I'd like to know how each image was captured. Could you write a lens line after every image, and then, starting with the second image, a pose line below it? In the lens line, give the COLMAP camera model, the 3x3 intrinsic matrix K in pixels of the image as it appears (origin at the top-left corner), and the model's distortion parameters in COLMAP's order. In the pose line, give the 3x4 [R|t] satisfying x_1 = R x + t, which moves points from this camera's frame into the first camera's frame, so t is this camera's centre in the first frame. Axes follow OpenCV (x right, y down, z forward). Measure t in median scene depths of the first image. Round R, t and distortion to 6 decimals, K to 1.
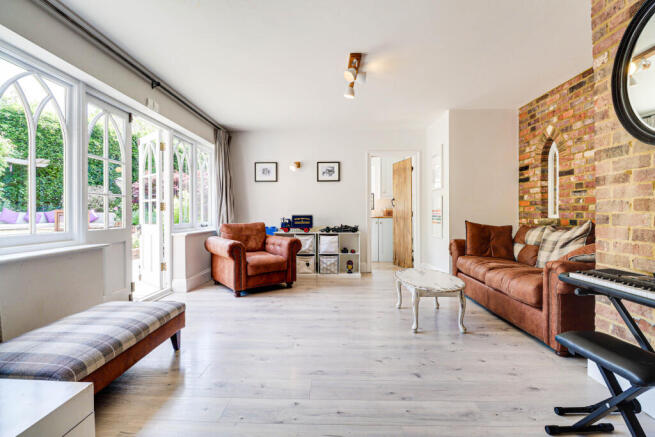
lens RADIAL K [[308.7, 0, 328.4], [0, 308.7, 214.3], [0, 0, 1]] dist [-0.008091, -0.009931]
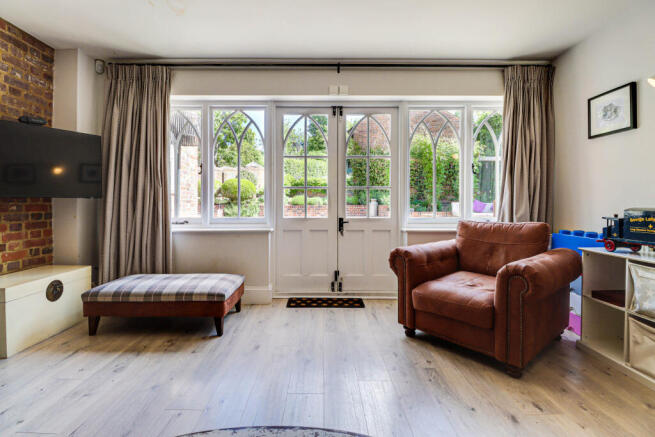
lens RADIAL K [[308.7, 0, 321.6], [0, 308.7, 203.8], [0, 0, 1]] dist [-0.008091, -0.009931]
pose [[0.021258, -0.000559, -0.999774, 0.254150], [-0.002811, 0.999996, -0.000619, -0.001197], [0.999770, 0.002824, 0.021257, 0.616571]]
